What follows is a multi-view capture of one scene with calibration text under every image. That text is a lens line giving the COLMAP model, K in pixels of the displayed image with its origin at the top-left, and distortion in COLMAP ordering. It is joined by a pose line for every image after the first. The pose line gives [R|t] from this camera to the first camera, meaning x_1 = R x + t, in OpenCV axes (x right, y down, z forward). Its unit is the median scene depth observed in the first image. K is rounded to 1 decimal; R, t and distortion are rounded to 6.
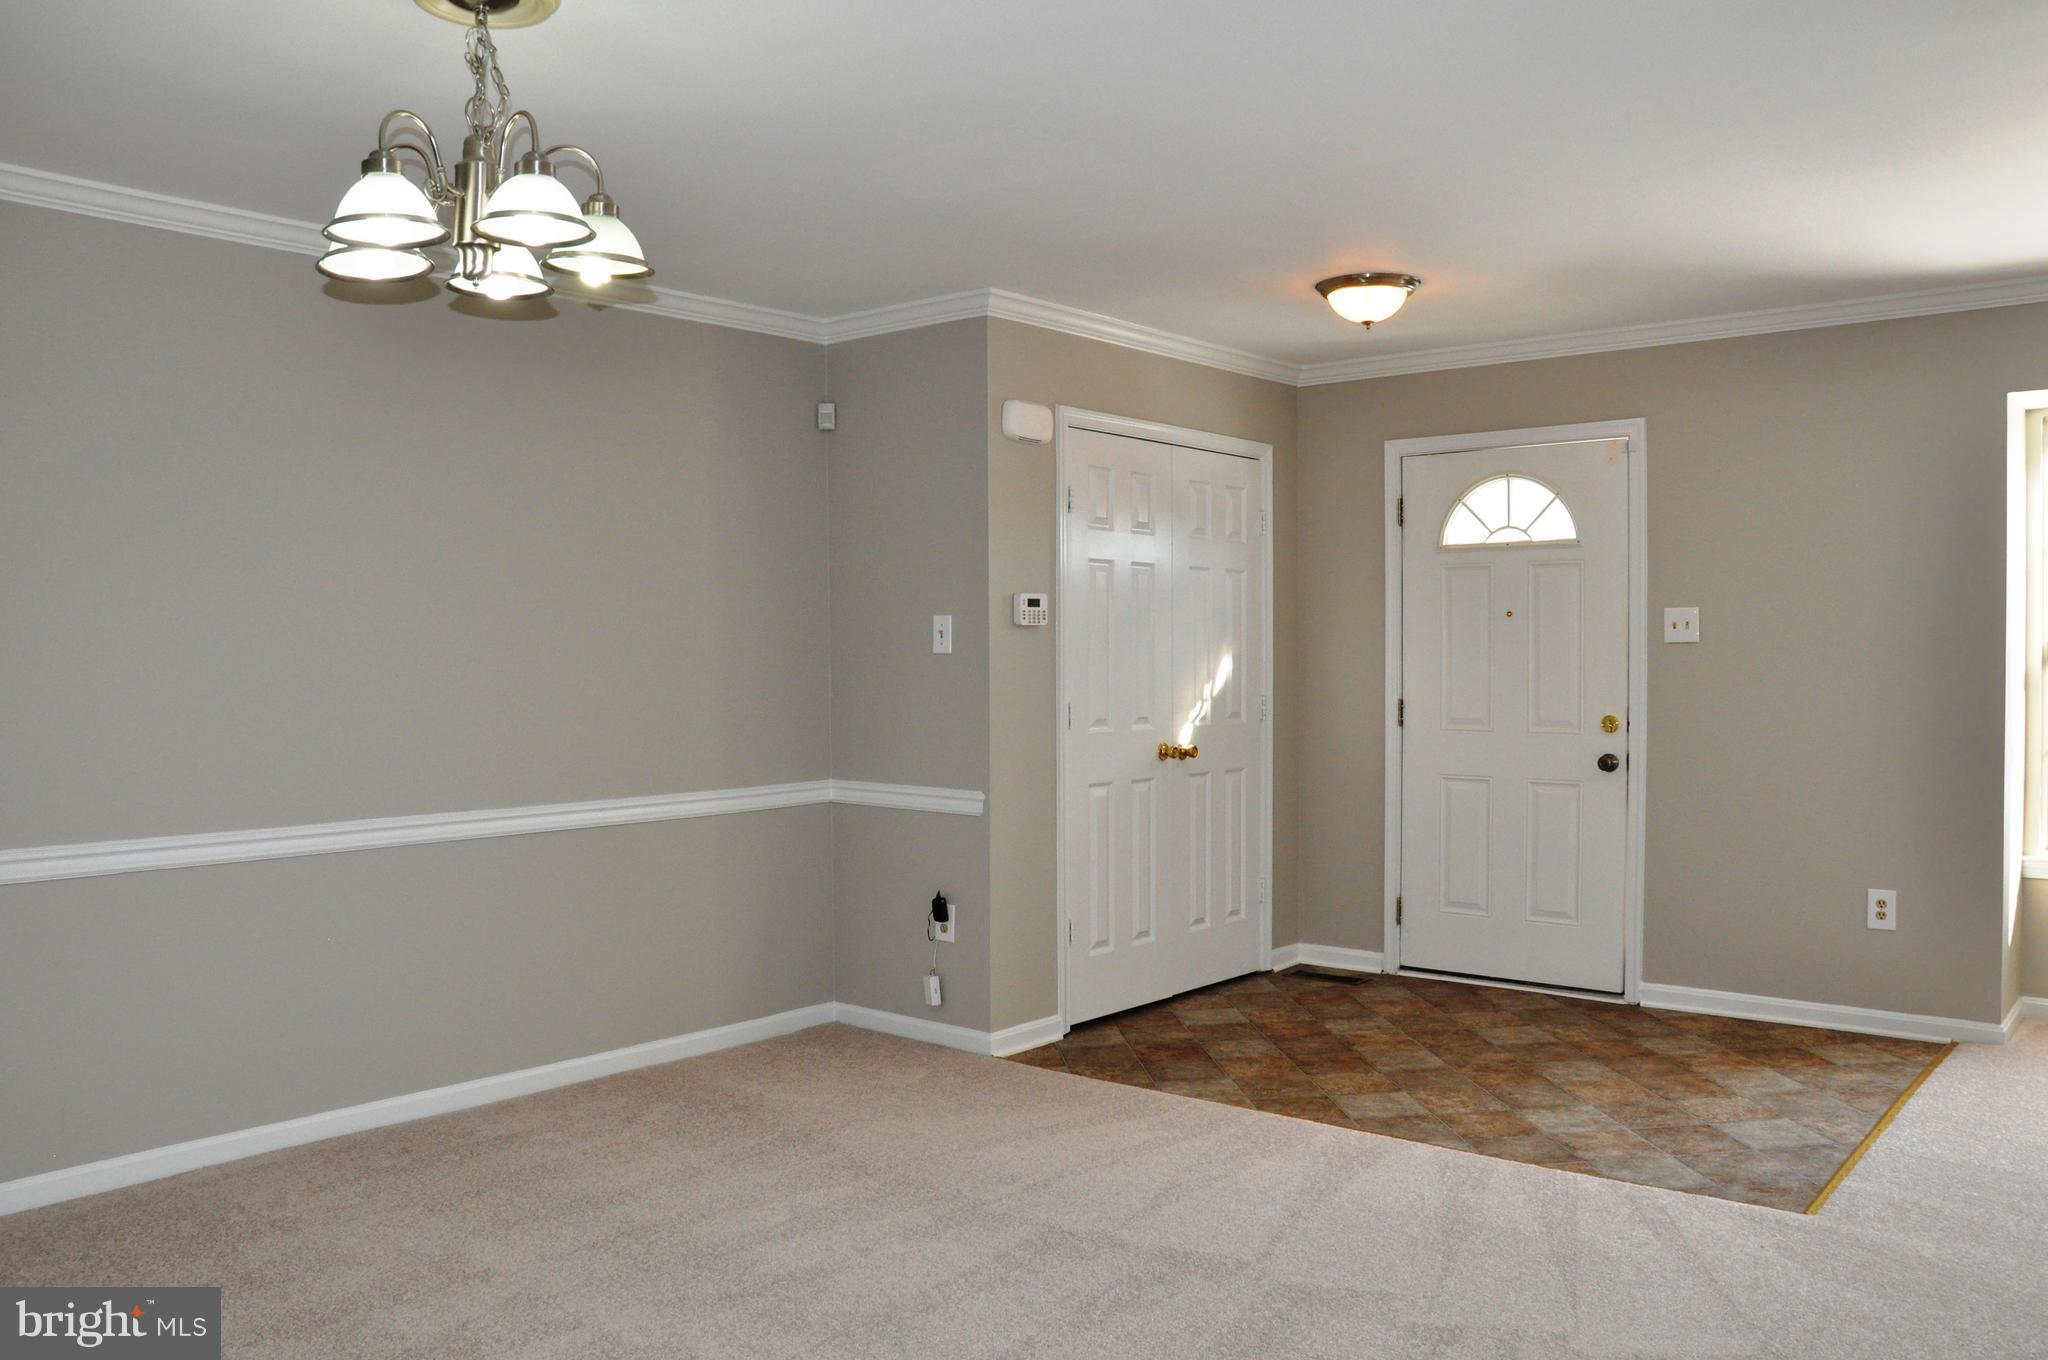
lens RADIAL K [[1605.8, 0, 1033.5], [0, 1605.8, 719.8], [0, 0, 1]] dist [-0.156658, 0.116298]
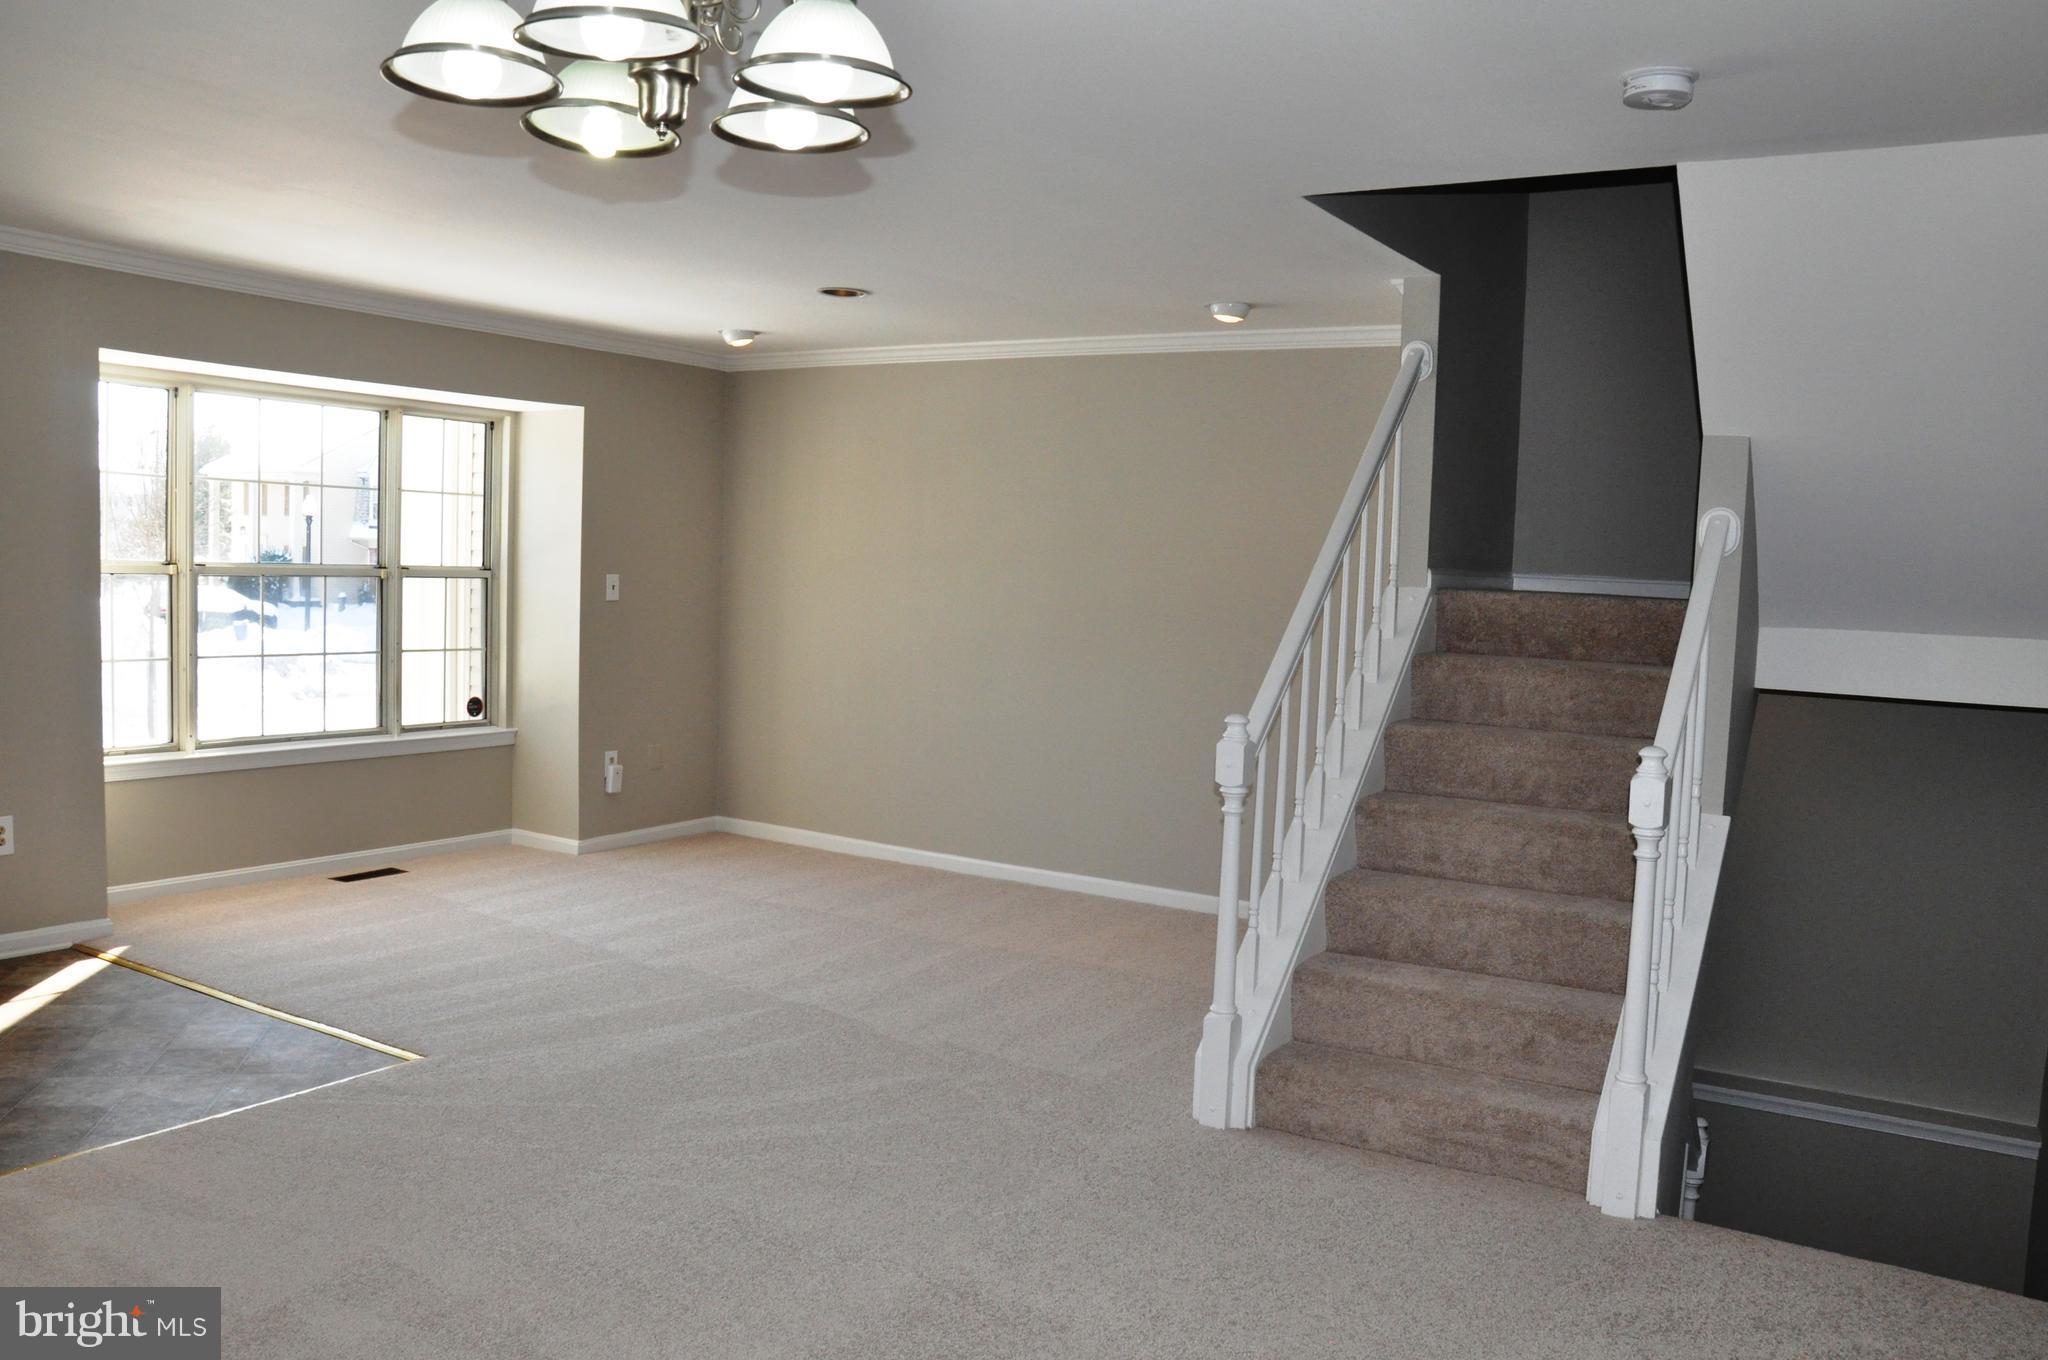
lens RADIAL K [[1605.8, 0, 1030.3], [0, 1605.8, 705.5], [0, 0, 1]] dist [-0.156658, 0.116298]
pose [[-0.147842, -0.080277, 0.985748, -0.544230], [0.000810, 0.996690, 0.081289, -0.044773], [-0.989011, 0.012817, -0.147288, 0.481219]]
